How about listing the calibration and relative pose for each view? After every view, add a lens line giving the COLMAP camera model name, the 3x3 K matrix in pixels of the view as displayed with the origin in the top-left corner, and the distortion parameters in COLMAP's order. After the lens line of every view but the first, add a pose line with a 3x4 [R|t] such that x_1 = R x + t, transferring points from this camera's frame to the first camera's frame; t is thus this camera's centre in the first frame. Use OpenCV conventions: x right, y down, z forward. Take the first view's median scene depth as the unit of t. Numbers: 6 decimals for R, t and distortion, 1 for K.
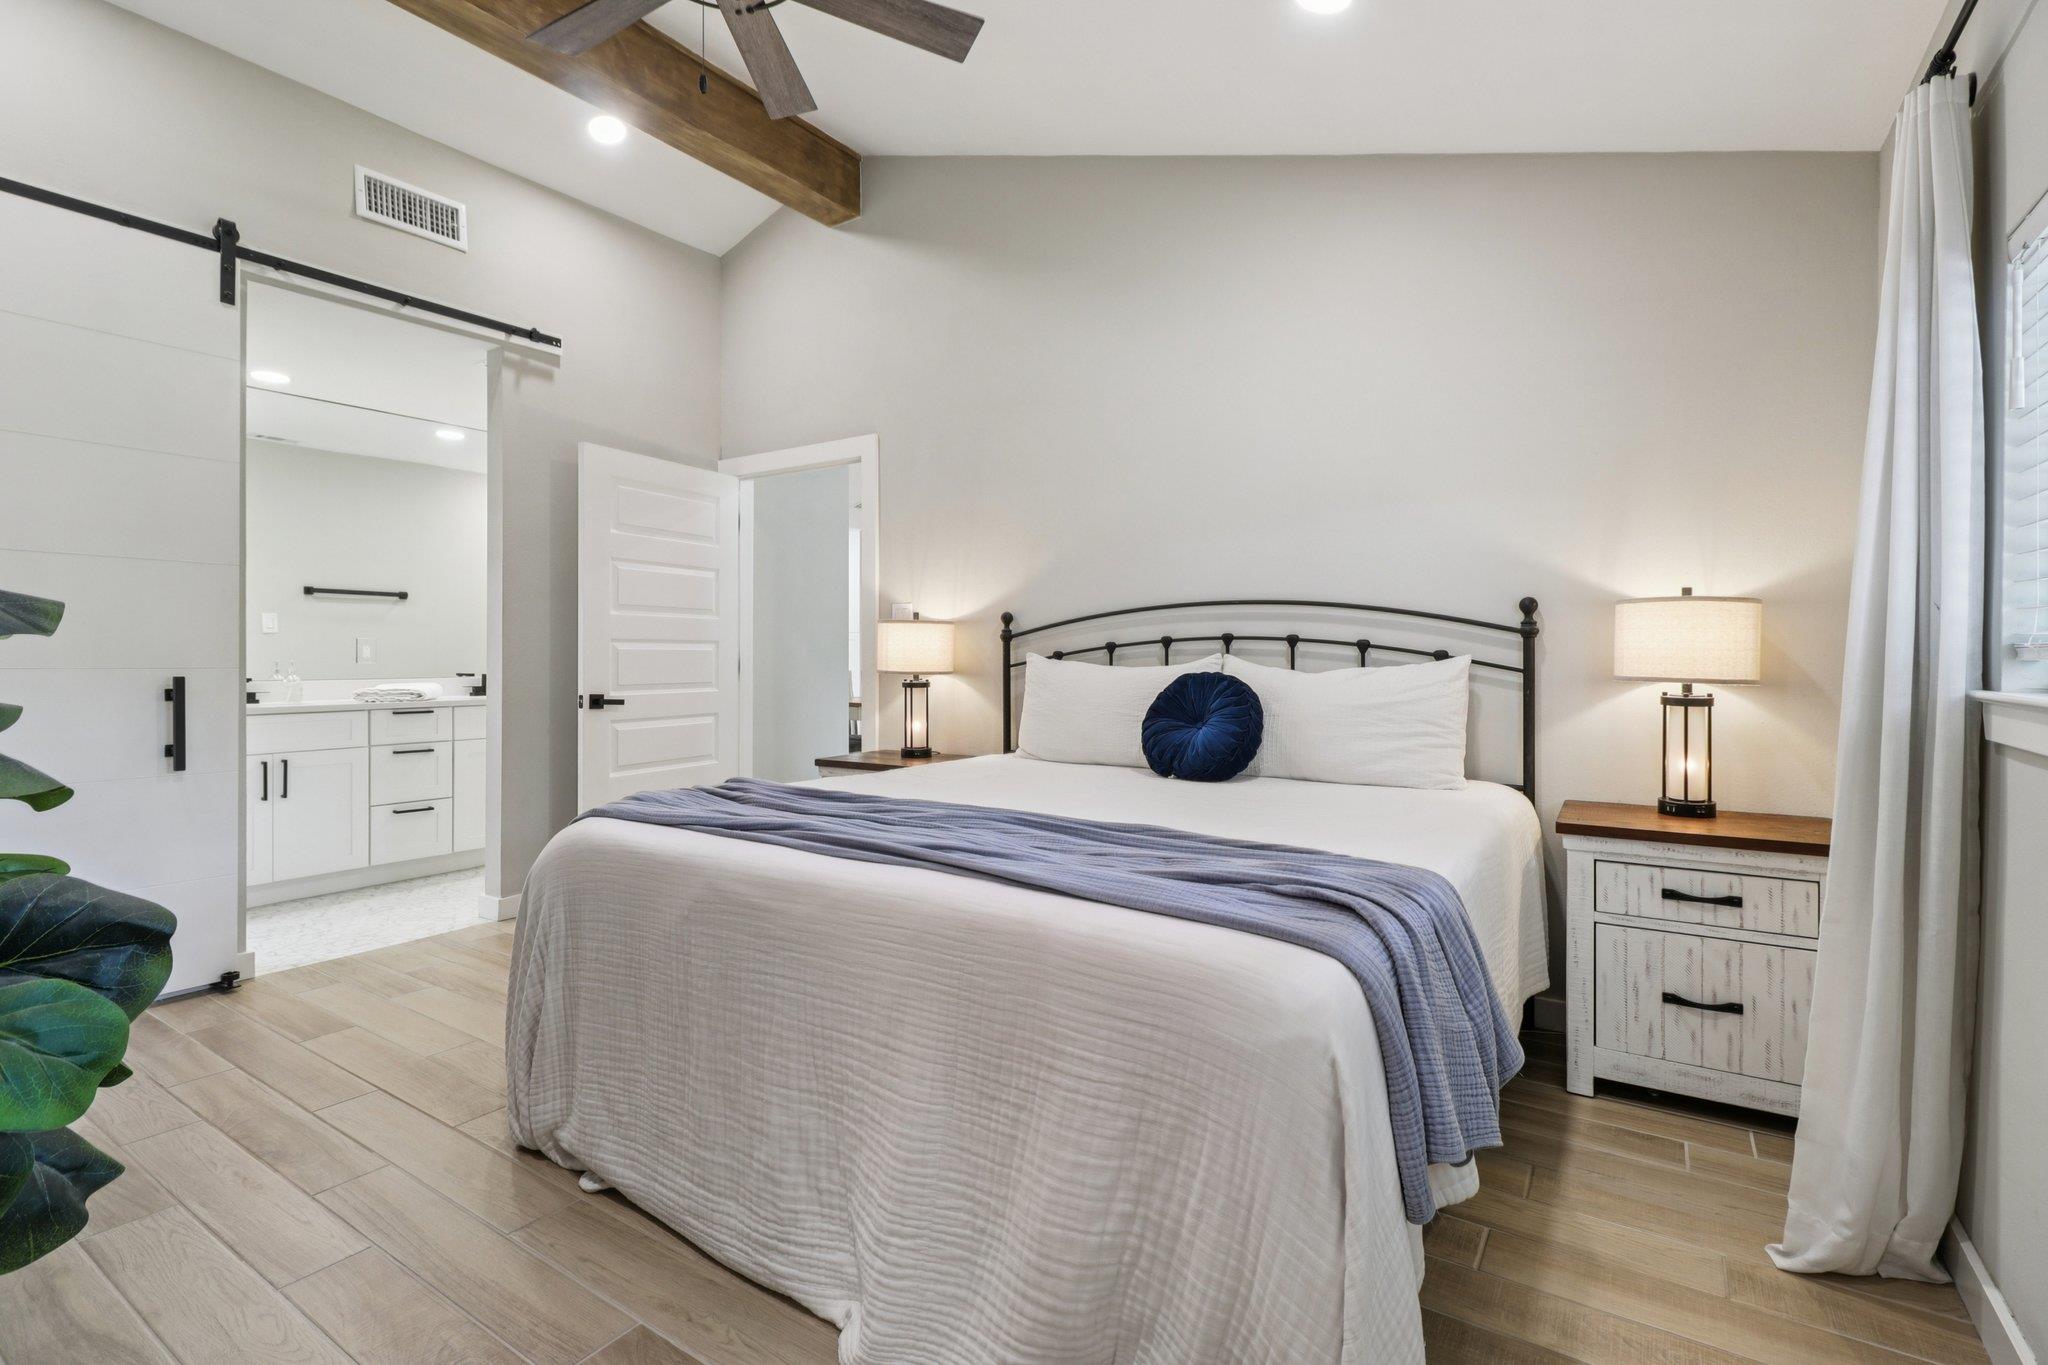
lens RADIAL K [[954.8, 0, 1036.3], [0, 954.8, 658.4], [0, 0, 1]] dist [-0.000663, -0.000053]
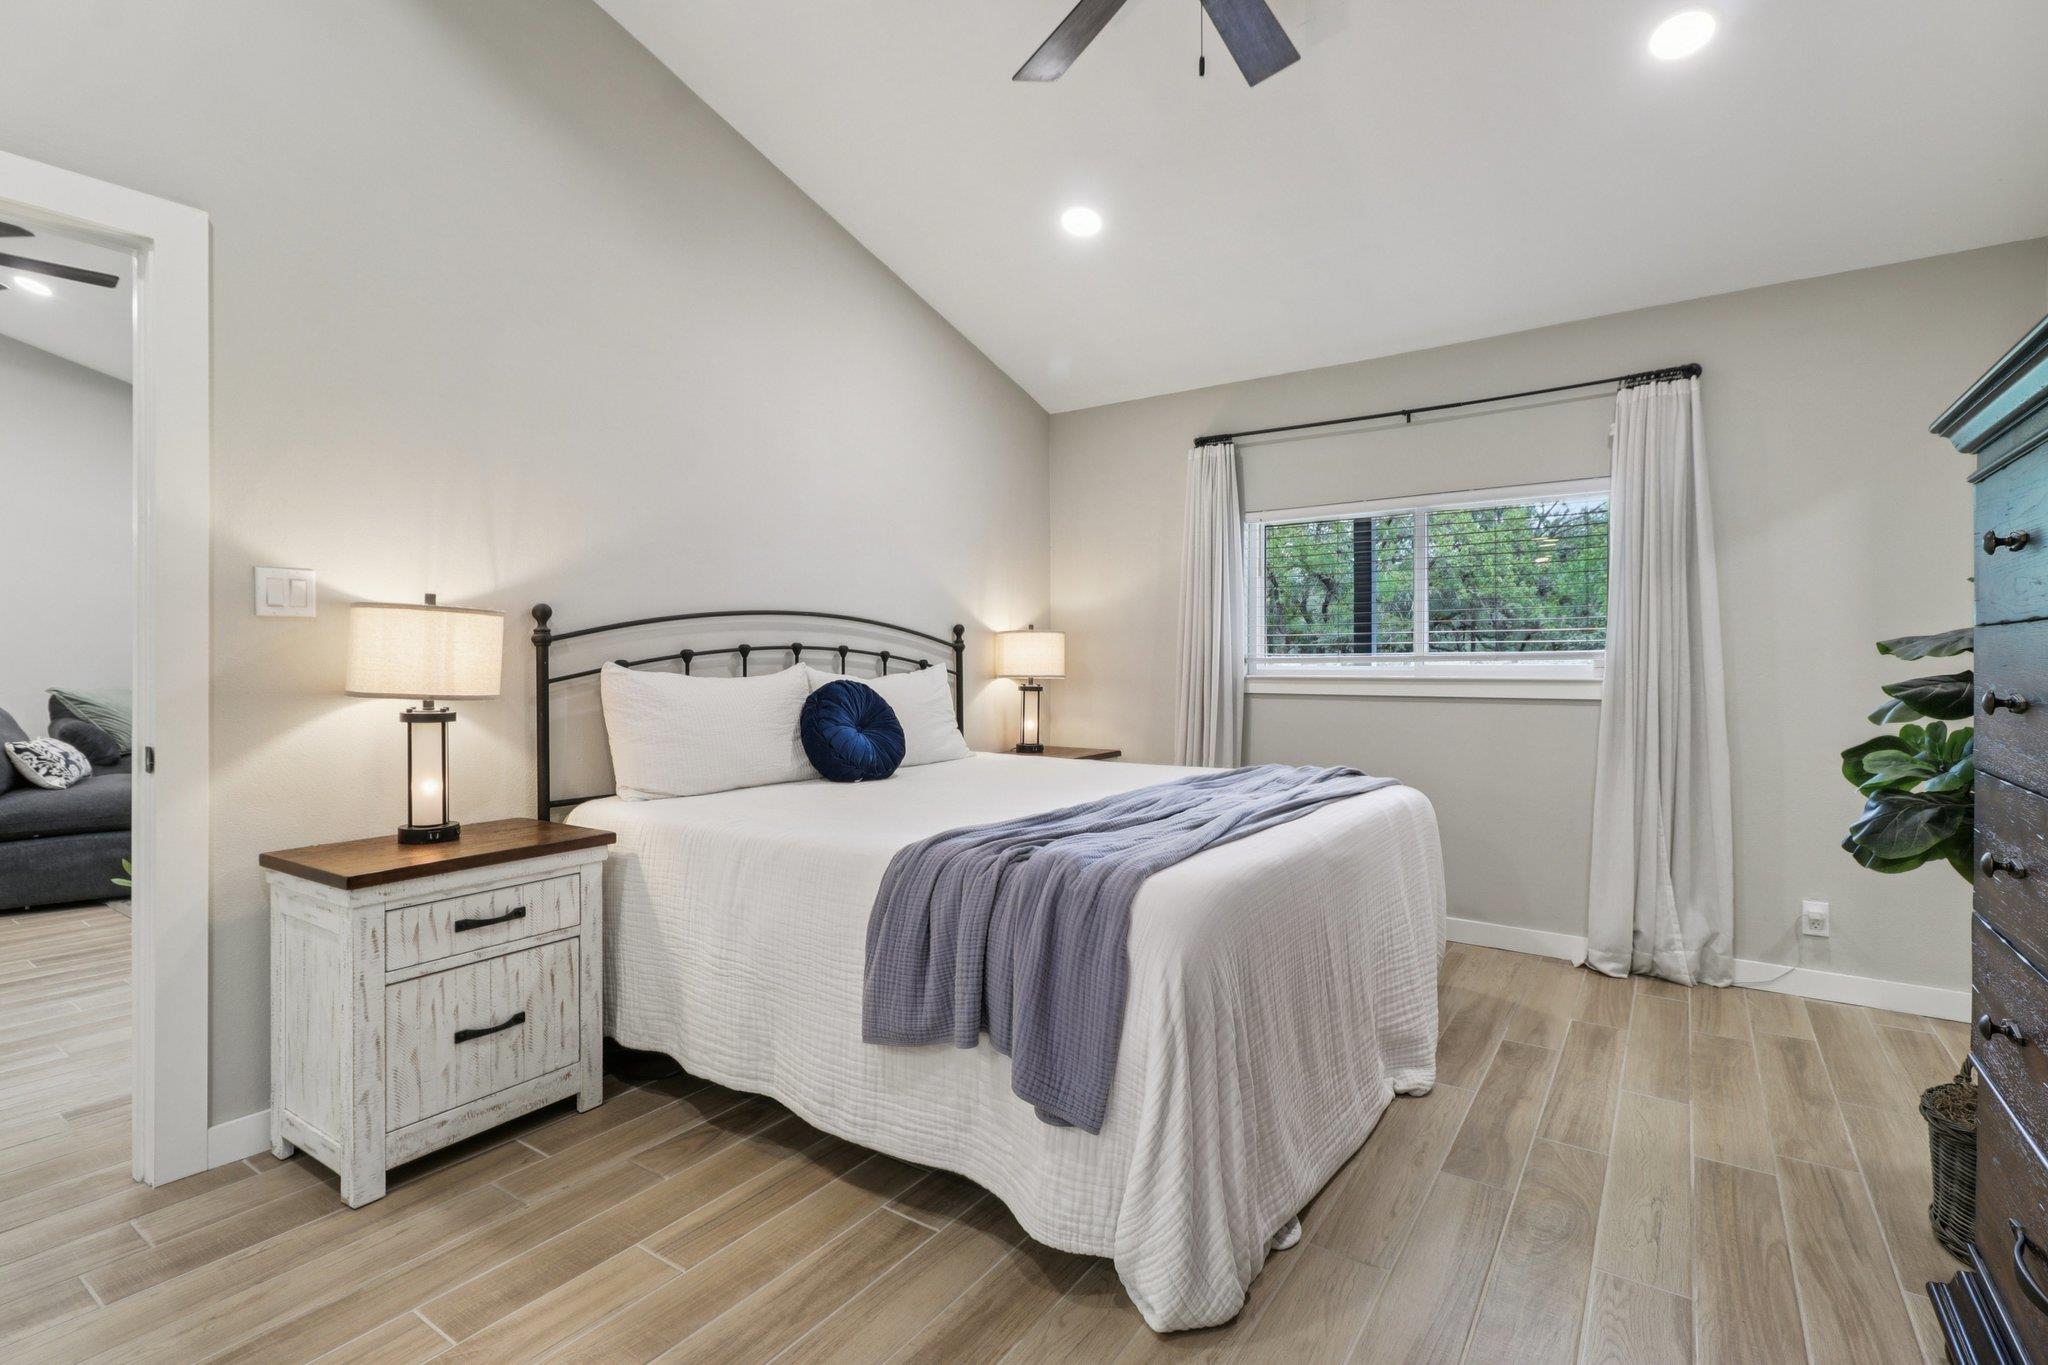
lens RADIAL K [[954.8, 0, 1036.3], [0, 954.8, 658.4], [0, 0, 1]] dist [-0.000663, -0.000053]
pose [[0.012524, 0.008488, 0.999886, -0.799306], [0.016825, 0.999821, -0.008698, 0.003605], [-0.999780, 0.016932, 0.012379, 0.706766]]
